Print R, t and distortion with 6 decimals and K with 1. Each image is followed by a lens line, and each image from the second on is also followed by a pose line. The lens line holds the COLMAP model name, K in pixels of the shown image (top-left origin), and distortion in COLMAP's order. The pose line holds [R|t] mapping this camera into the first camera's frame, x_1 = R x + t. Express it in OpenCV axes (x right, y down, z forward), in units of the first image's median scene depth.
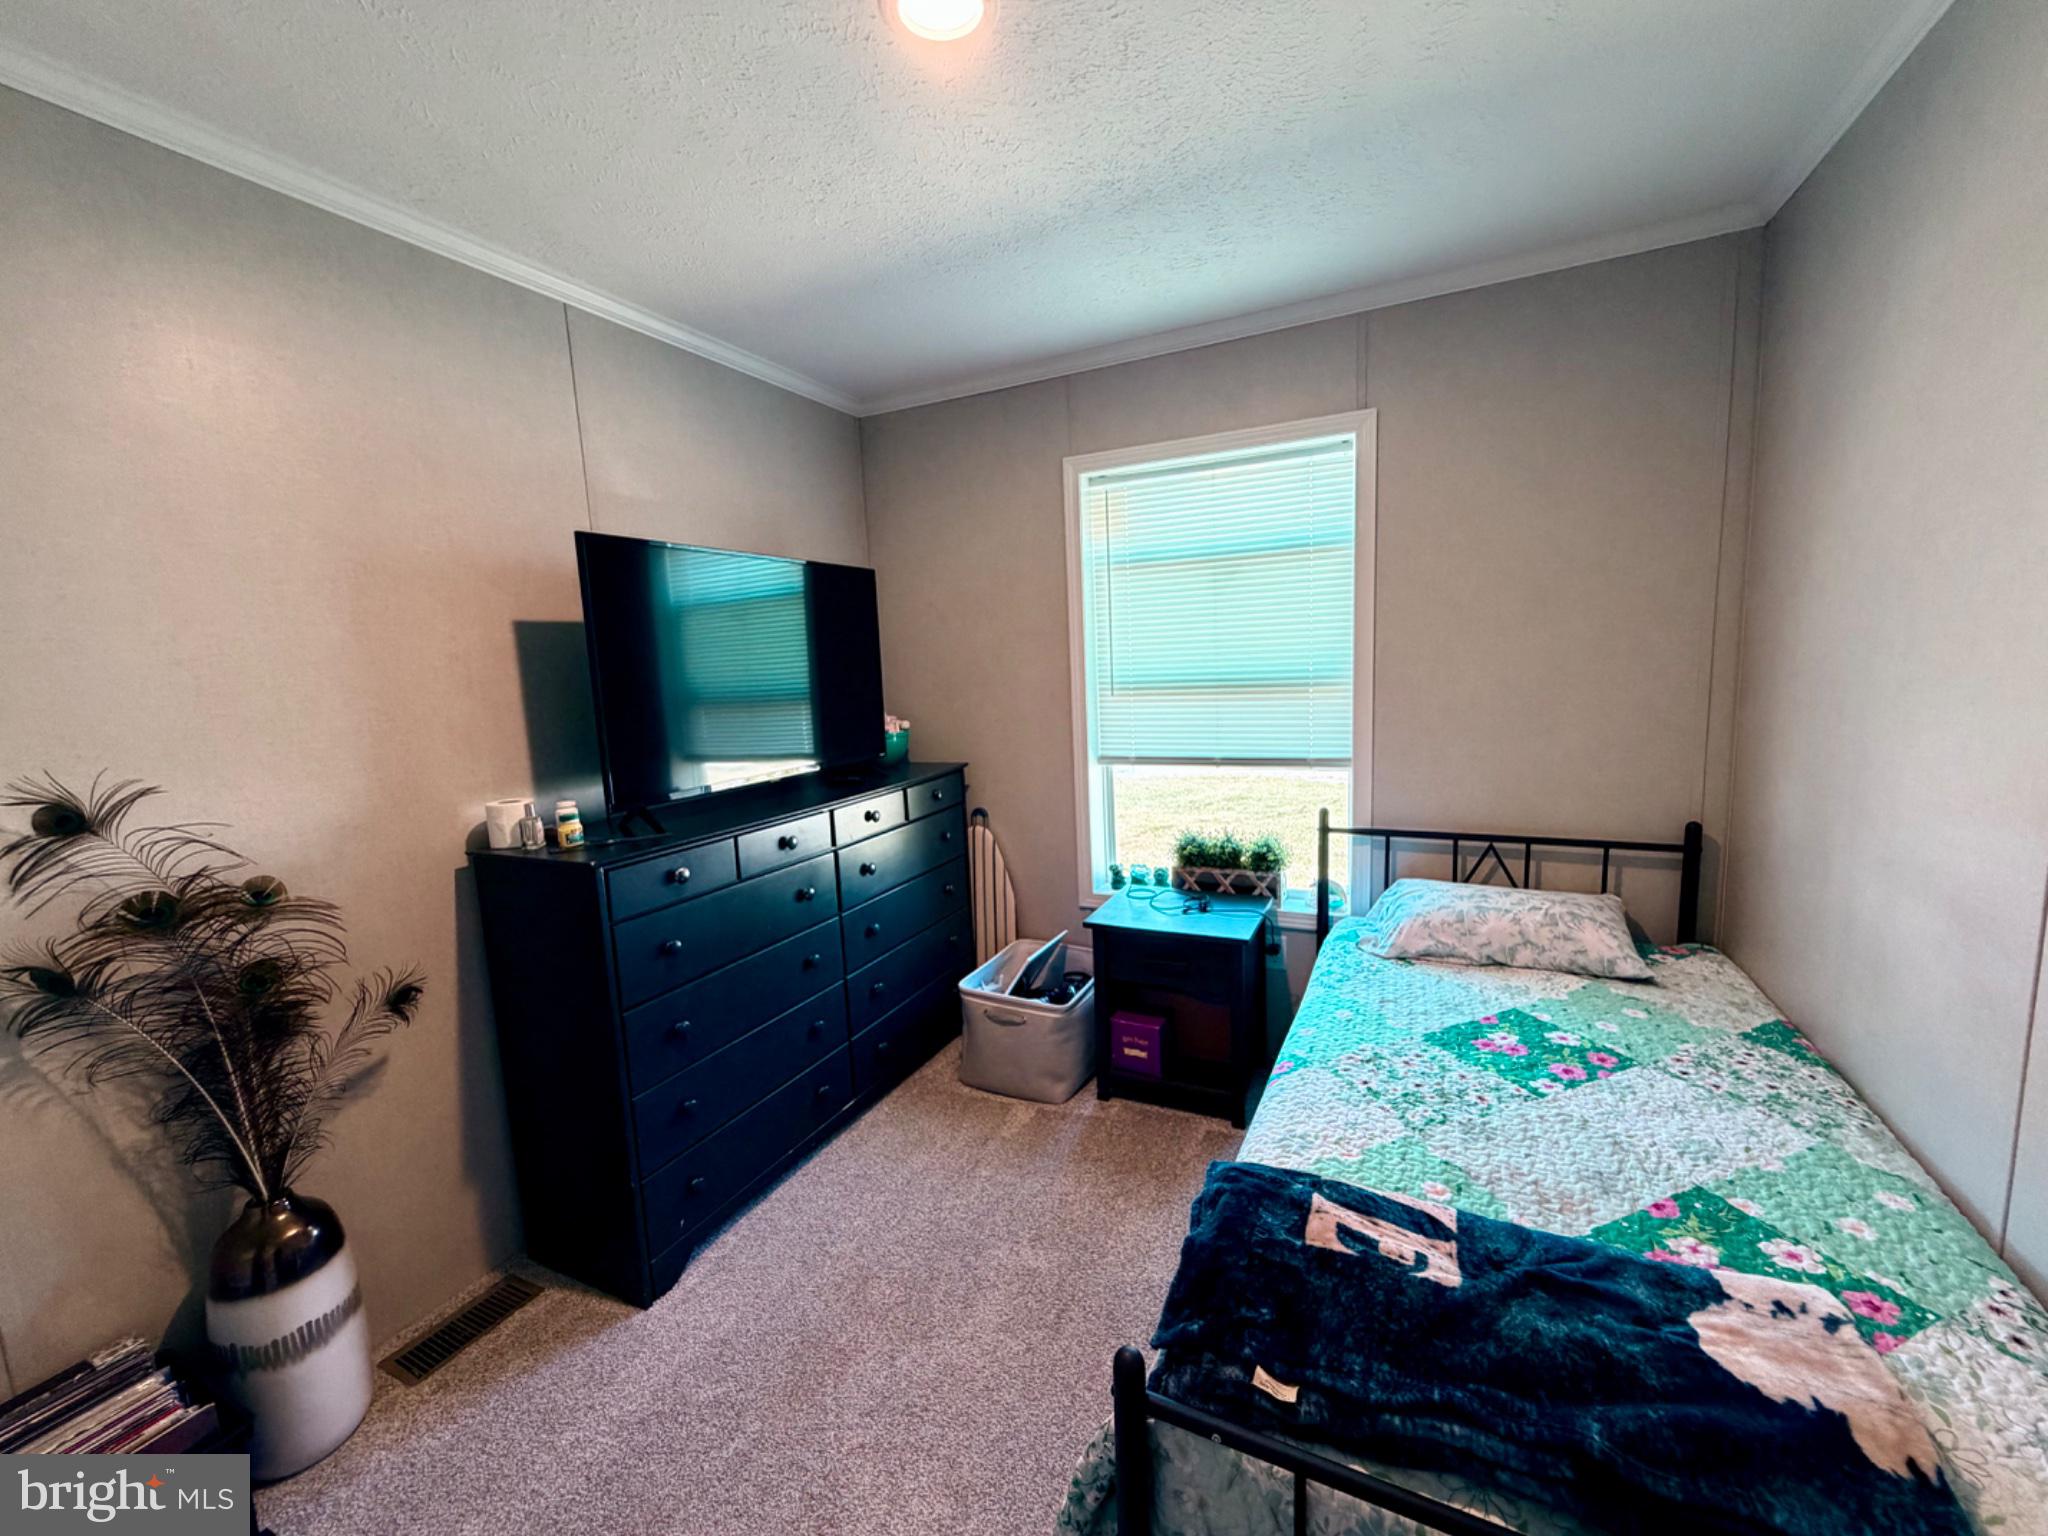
lens RADIAL K [[818.1, 0, 1020.9], [0, 818.1, 772.2], [0, 0, 1]] dist [0.000144, 0.000046]
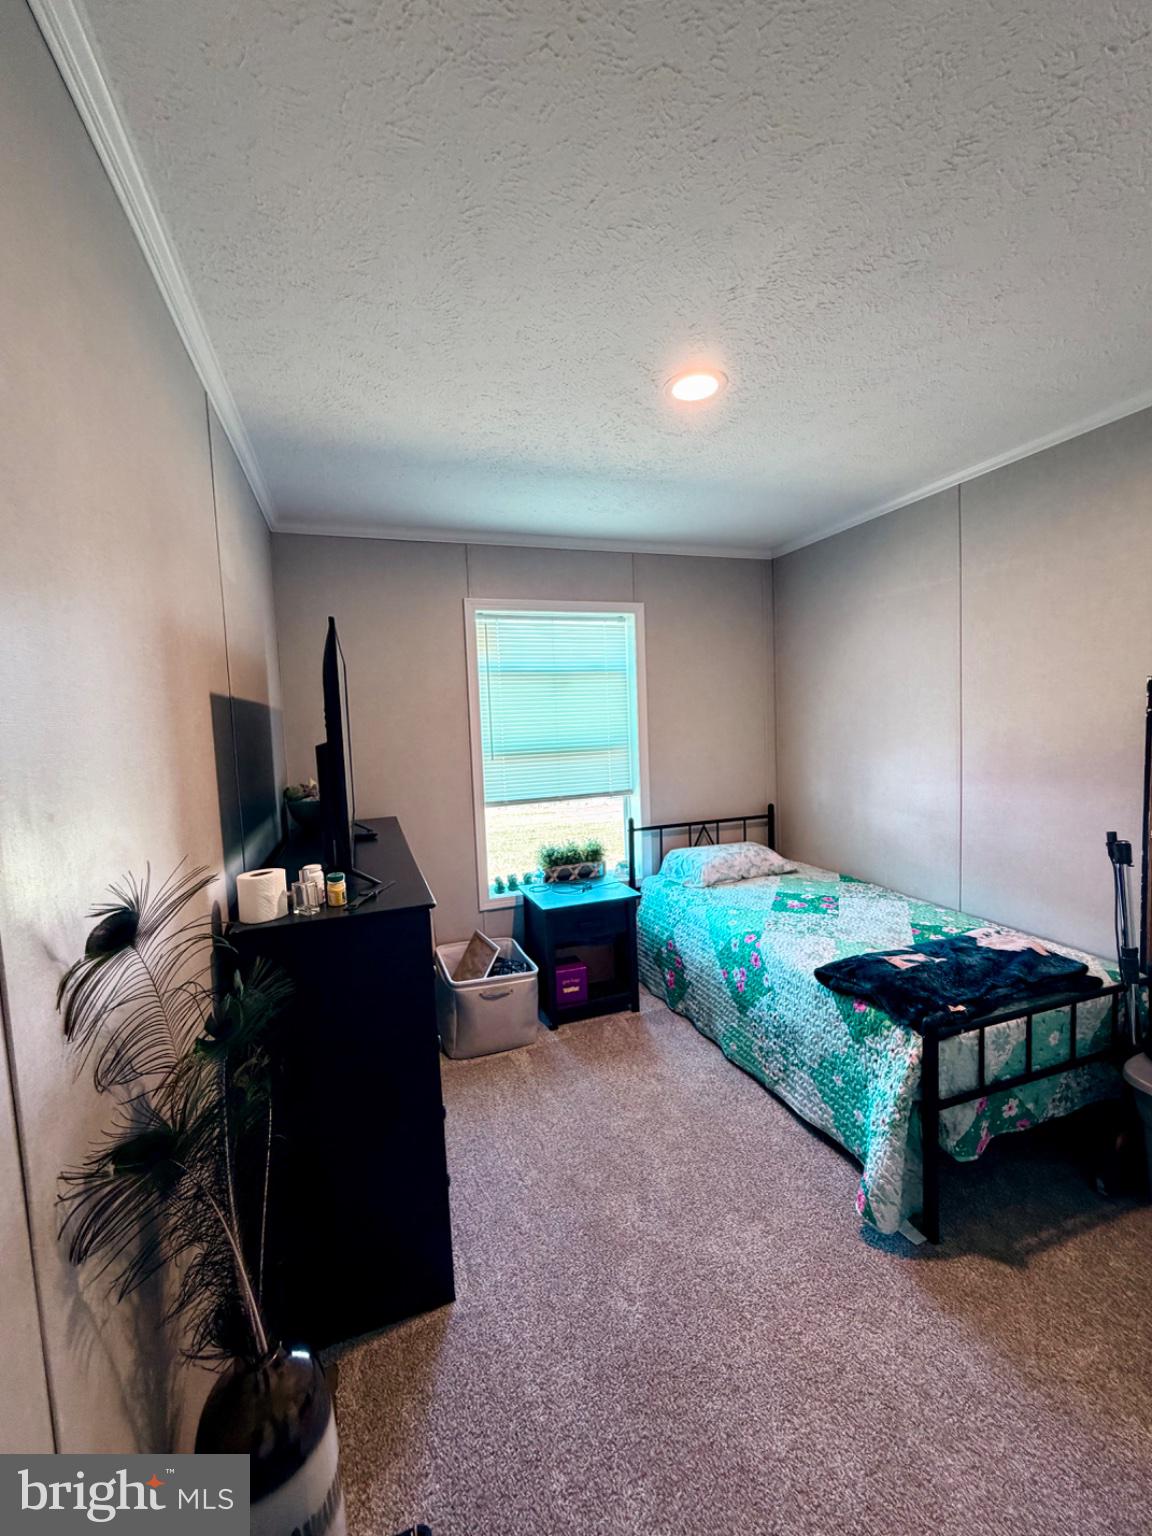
lens RADIAL K [[613.6, 0, 574.5], [0, 613.6, 771.3], [0, 0, 1]] dist [0.000144, 0.000046]
pose [[0.698403, -0.043486, 0.714383, -0.700184], [0.108410, 0.993063, -0.045536, -0.009581], [-0.707447, 0.109249, 0.698272, 0.160468]]
